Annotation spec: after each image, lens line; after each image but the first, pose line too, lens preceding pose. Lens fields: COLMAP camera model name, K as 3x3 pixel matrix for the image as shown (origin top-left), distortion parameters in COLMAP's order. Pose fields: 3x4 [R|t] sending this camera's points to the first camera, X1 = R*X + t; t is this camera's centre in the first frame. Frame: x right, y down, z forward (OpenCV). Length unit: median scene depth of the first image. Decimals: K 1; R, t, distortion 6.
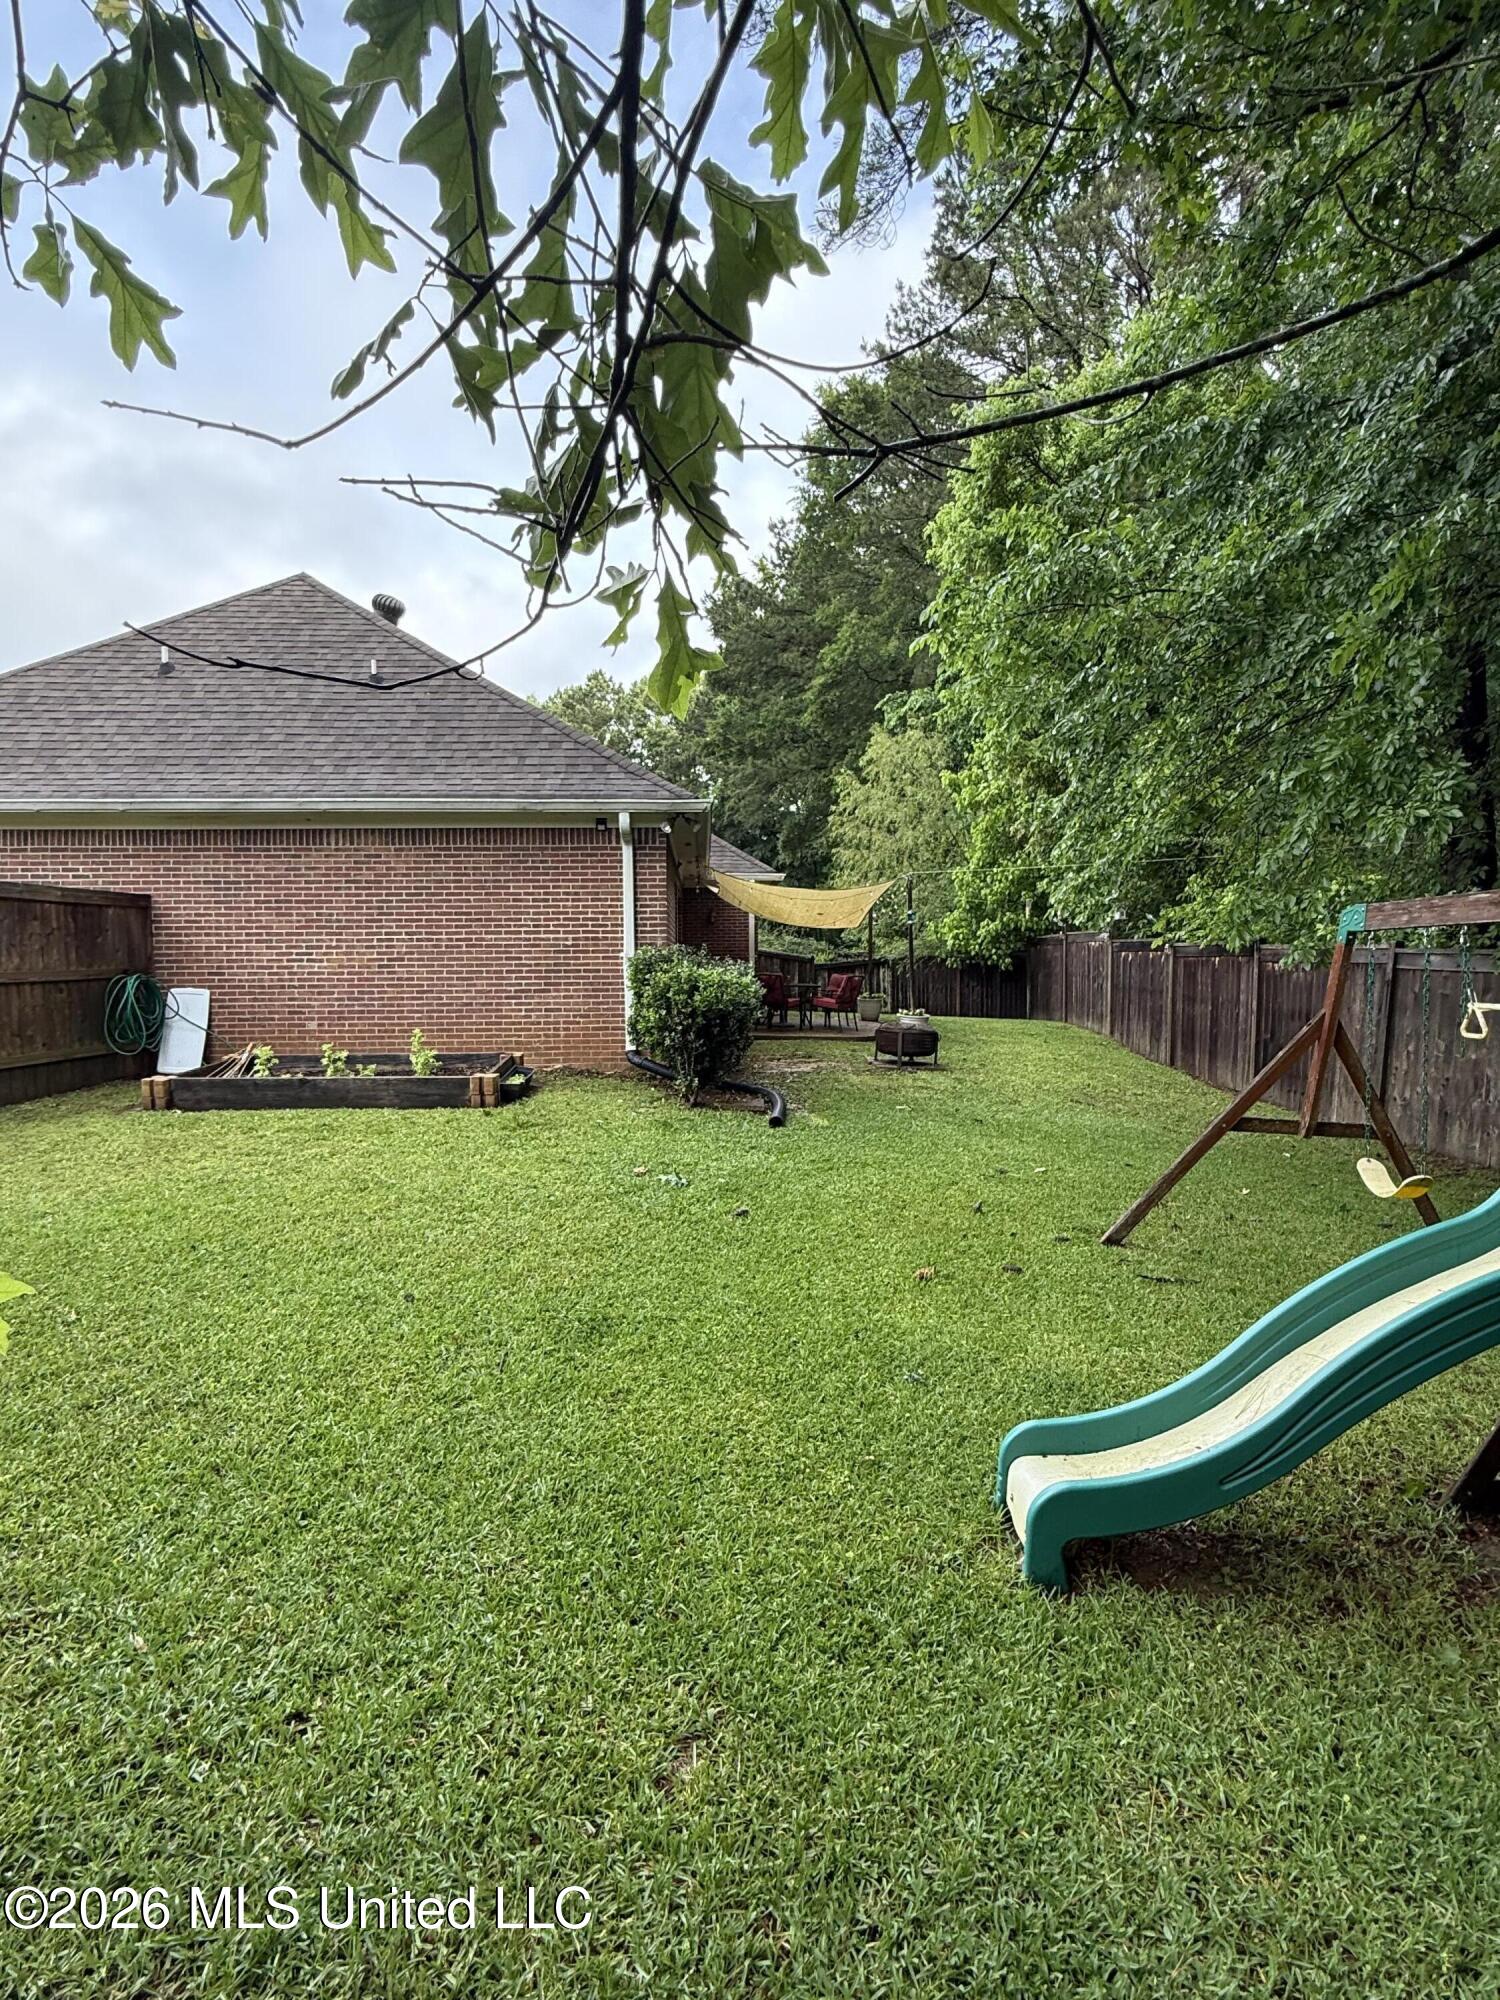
lens RADIAL K [[1042.5, 0, 751.8], [0, 1042.5, 1001.2], [0, 0, 1]] dist [-0.002455, 0.000175]
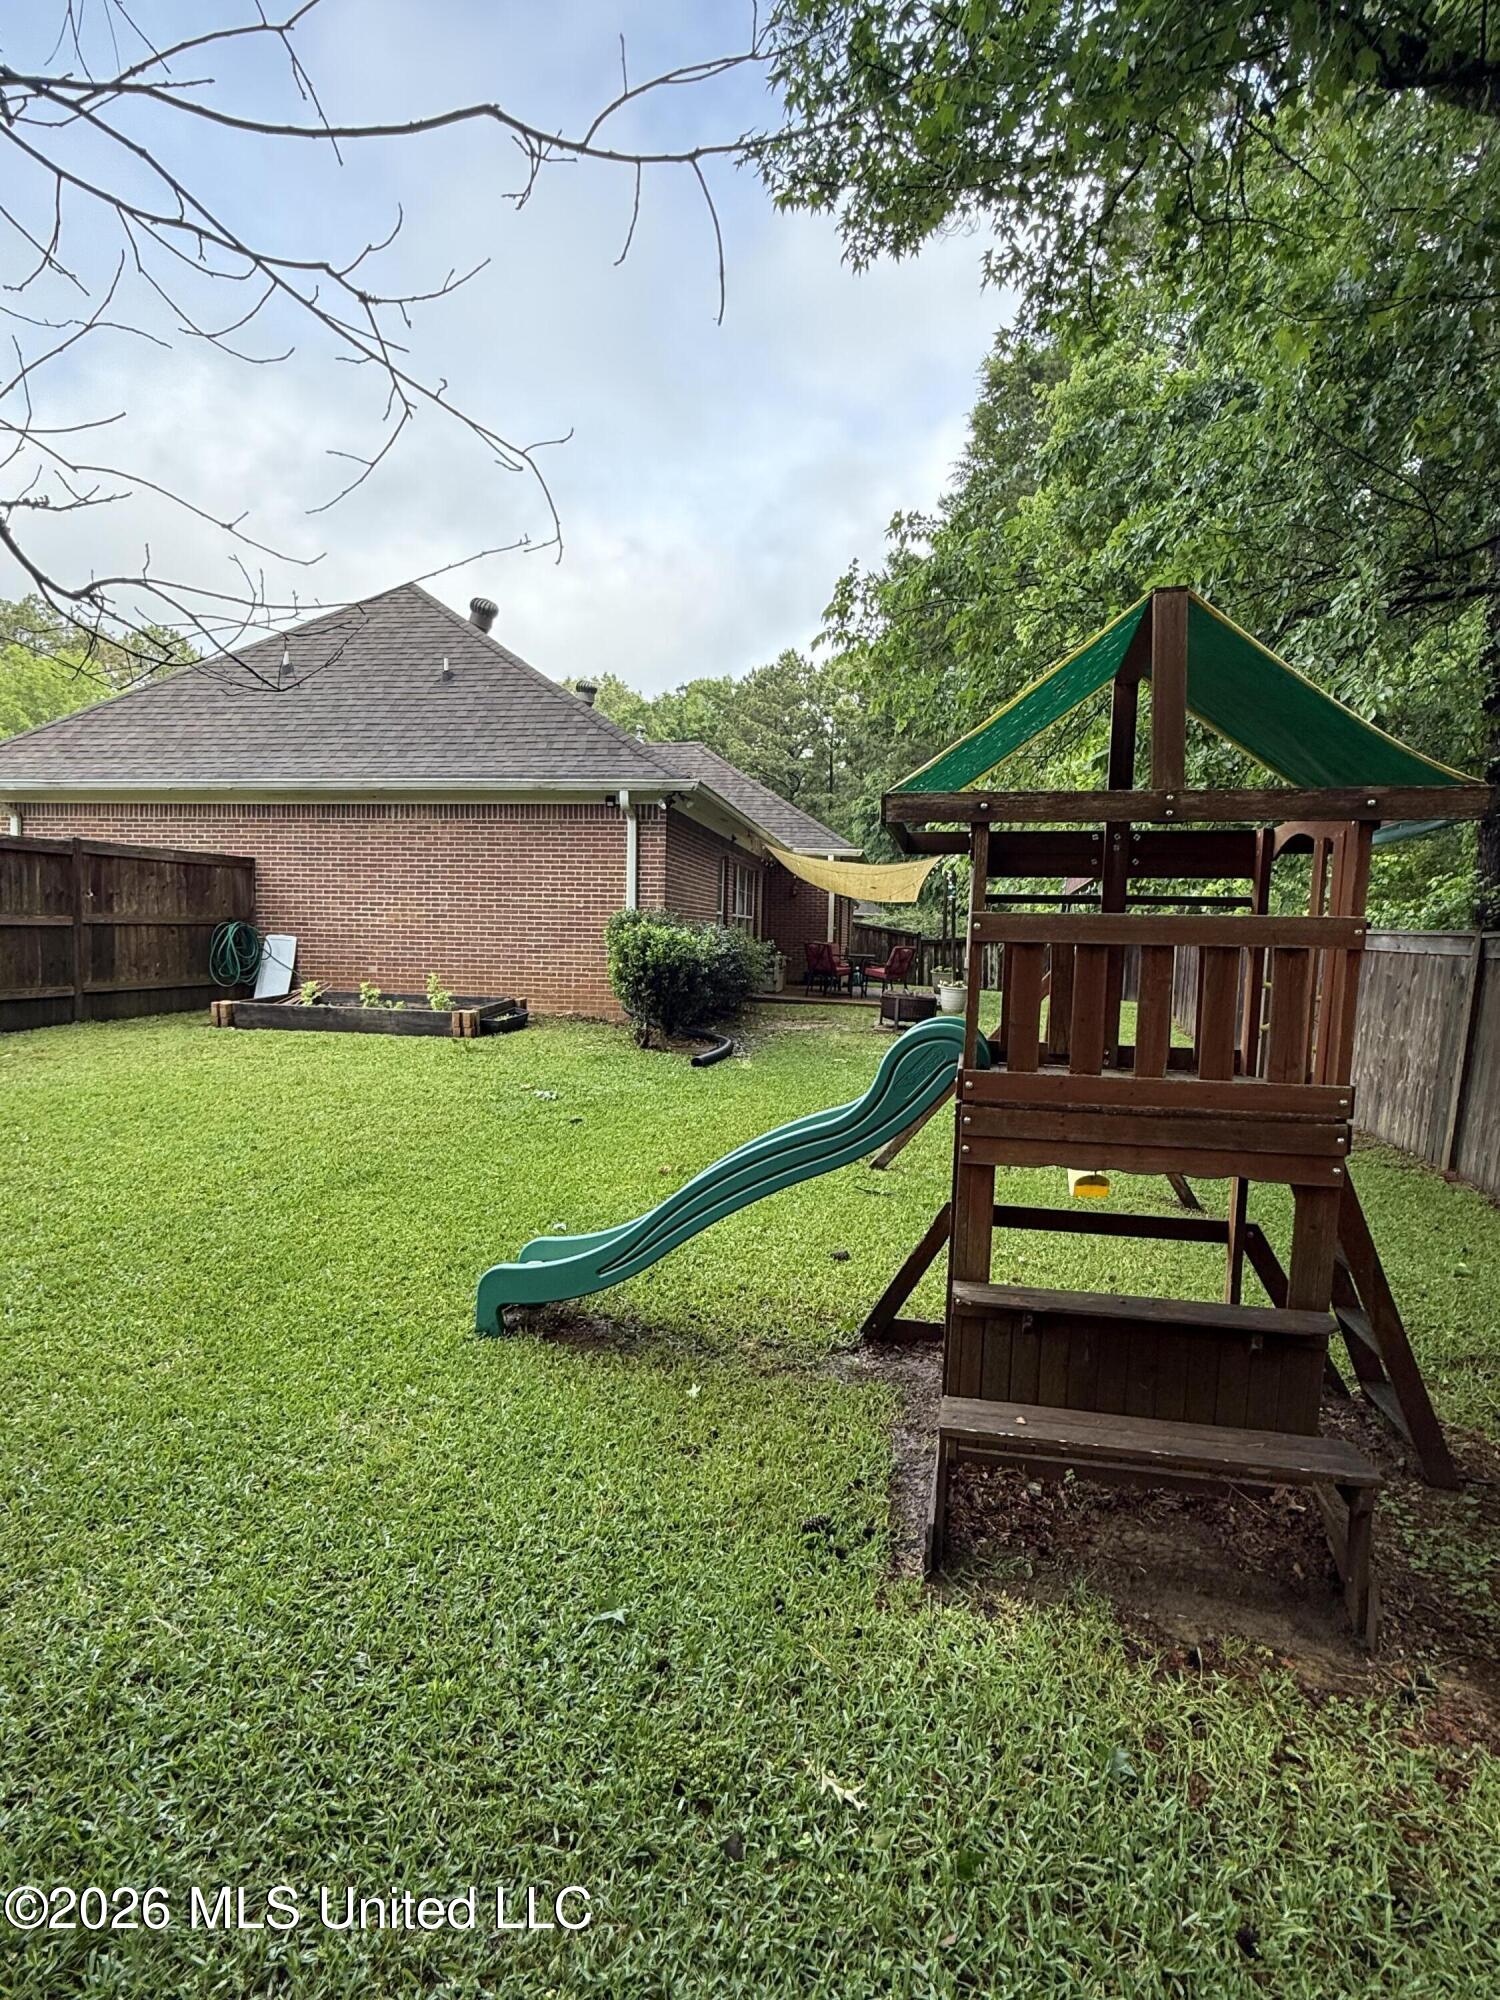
lens RADIAL K [[1042.5, 0, 749.5], [0, 1042.5, 1004.8], [0, 0, 1]] dist [-0.002455, 0.000175]
pose [[0.979183, 0.041993, -0.198586, 0.242266], [-0.037223, 0.998923, 0.027694, 0.014892], [0.199535, -0.019725, 0.979692, -0.086780]]
